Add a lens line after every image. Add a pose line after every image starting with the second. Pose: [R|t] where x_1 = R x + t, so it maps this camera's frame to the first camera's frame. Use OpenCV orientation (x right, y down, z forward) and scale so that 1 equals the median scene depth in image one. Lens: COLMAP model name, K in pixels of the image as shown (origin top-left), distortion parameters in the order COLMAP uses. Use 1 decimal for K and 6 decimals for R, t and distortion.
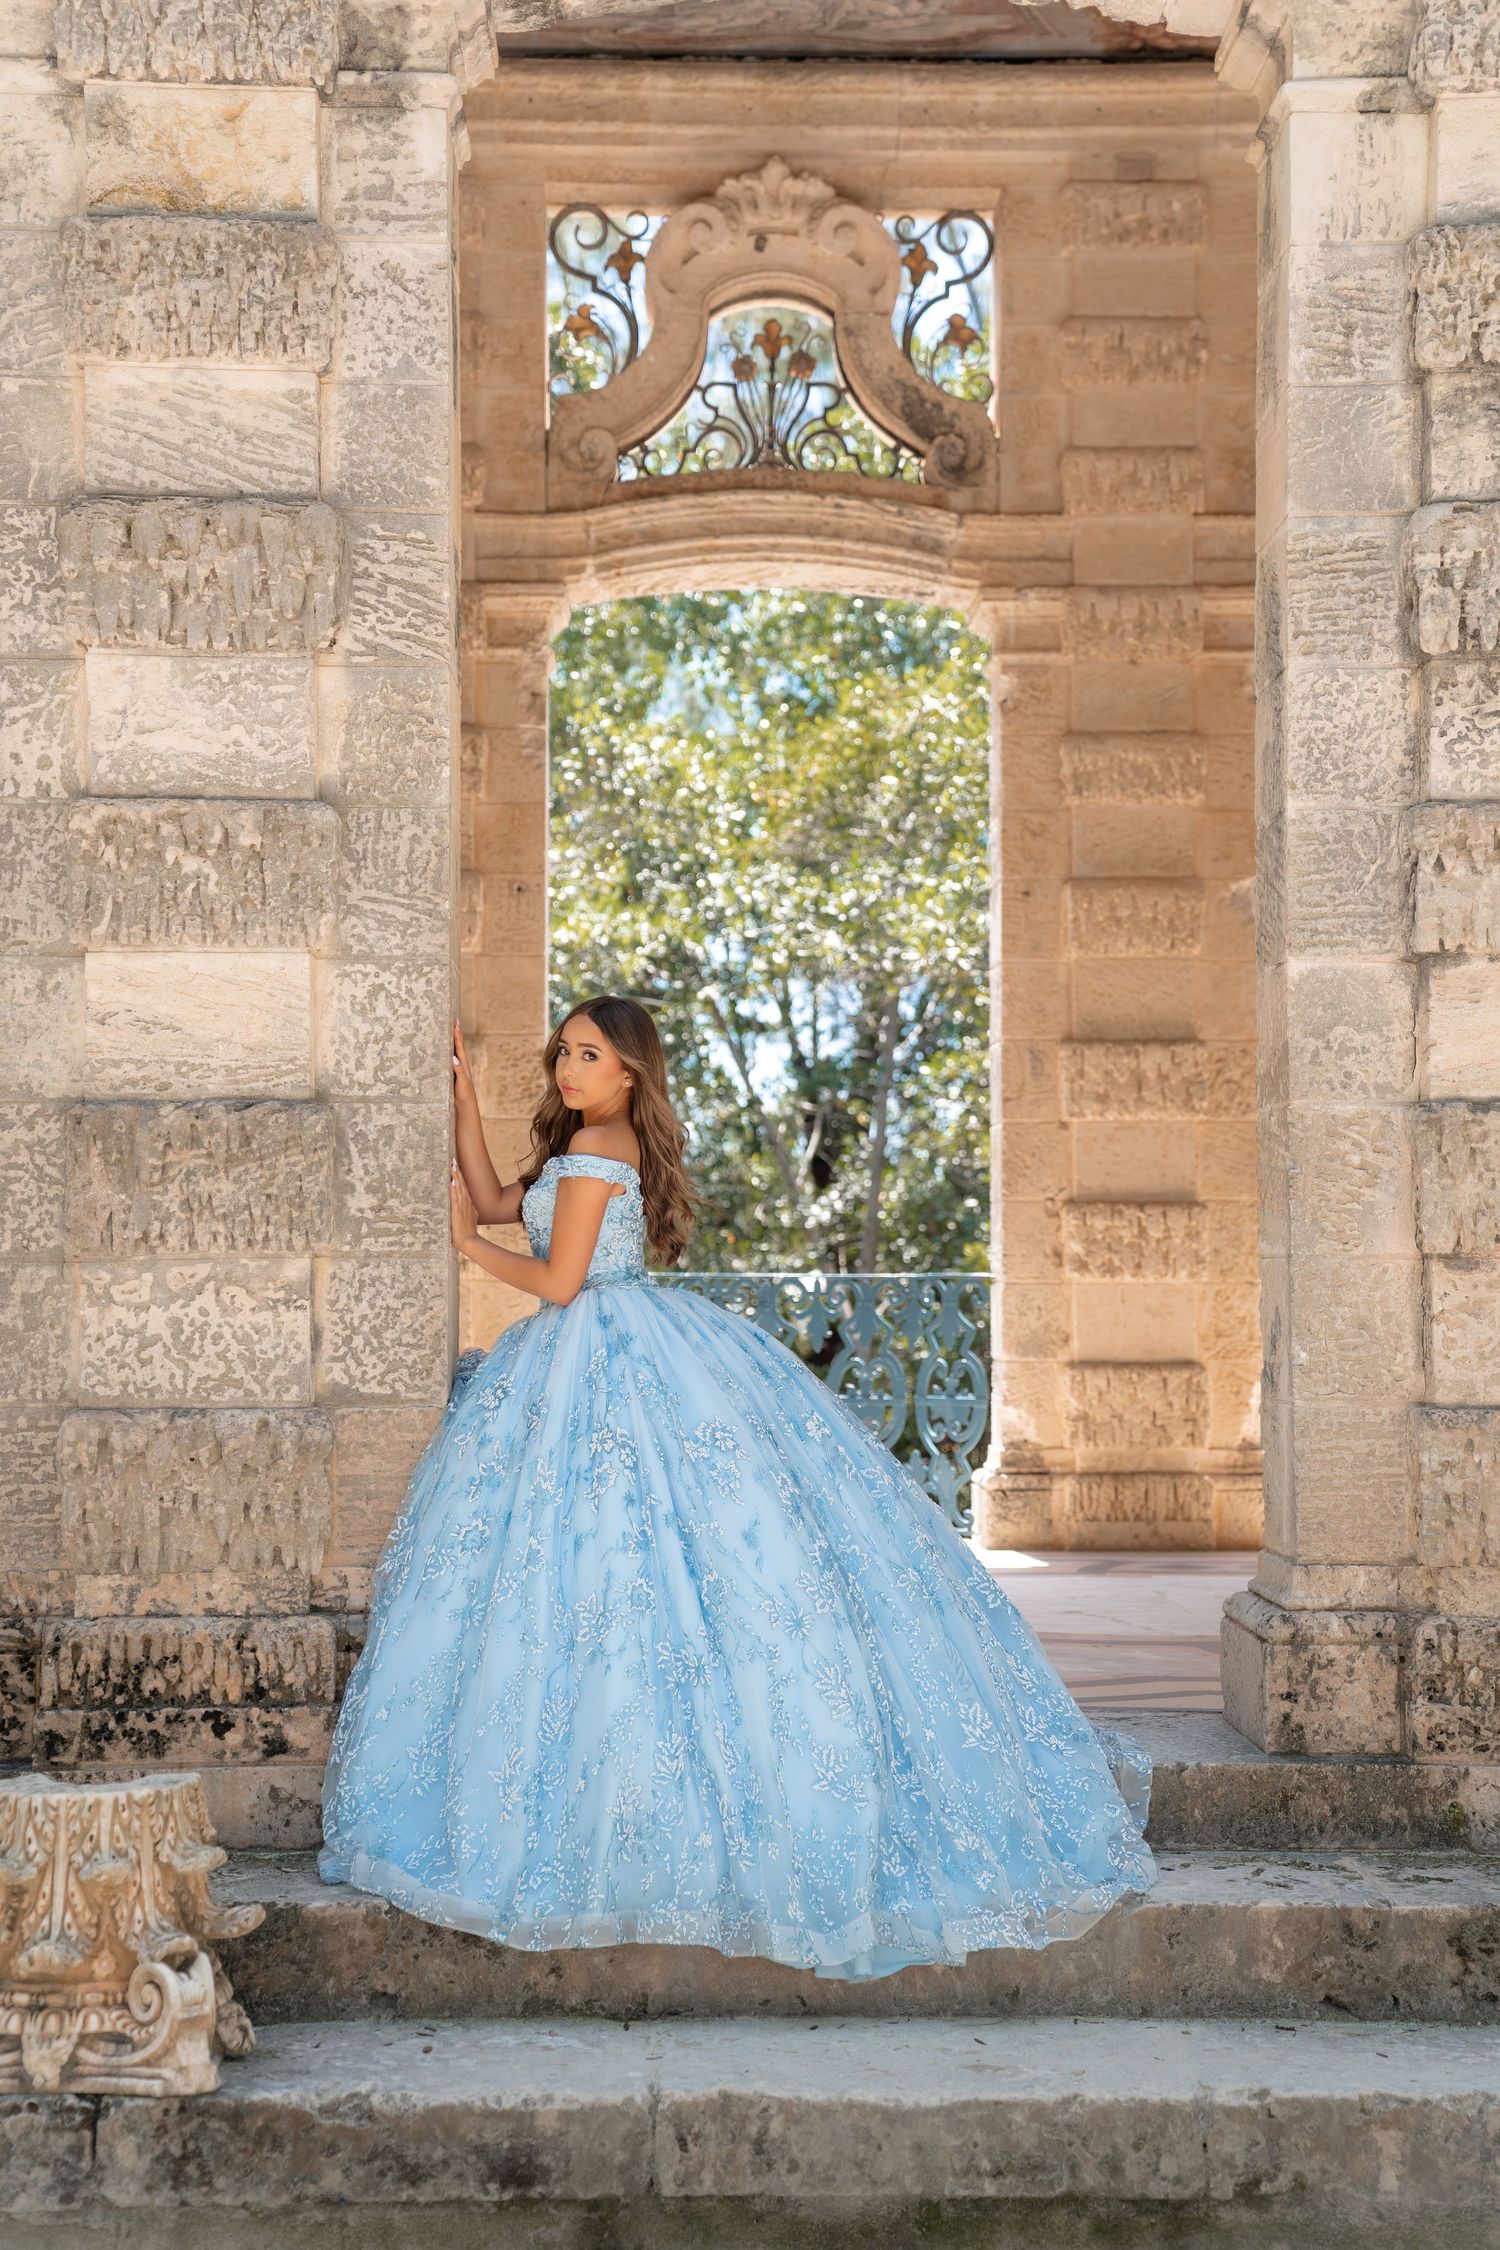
lens RADIAL K [[3304.9, 0, 762.4], [0, 3304.9, 1039.9], [0, 0, 1]] dist [0.228264, 0.000000]
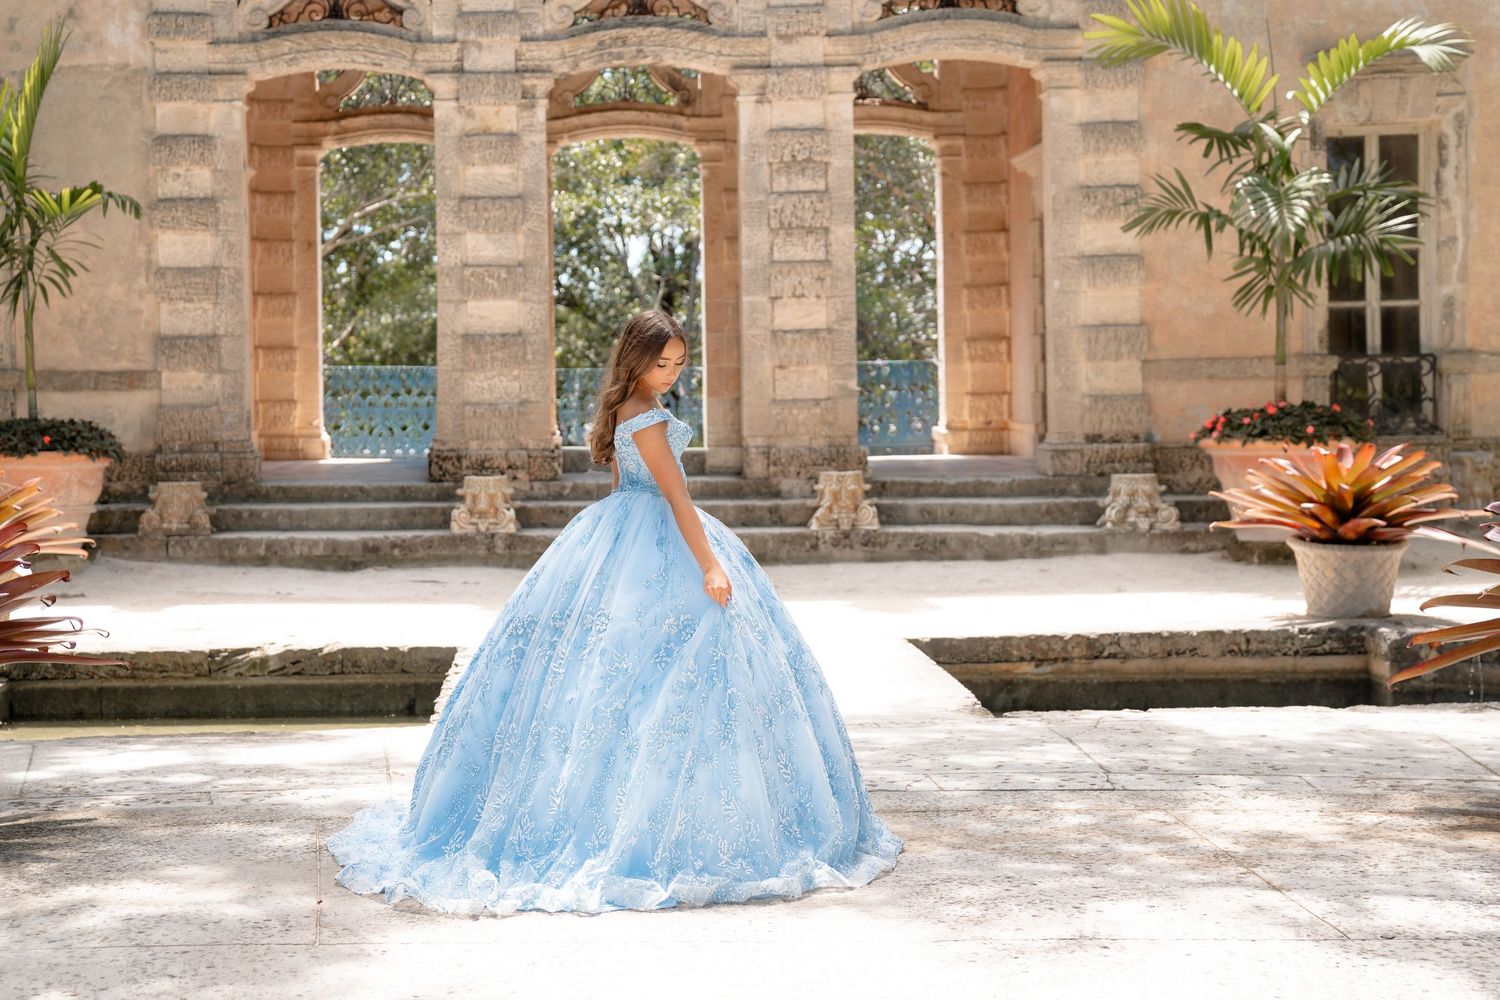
lens RADIAL K [[2156.1, 0, 753.2], [0, 2156.1, 497.8], [0, 0, 1]] dist [0.042063, 0.000000]
pose [[0.998613, -0.013964, 0.050771, 0.026078], [0.006944, 0.990697, 0.135905, -0.149264], [-0.052197, -0.135364, 0.989420, -1.823890]]
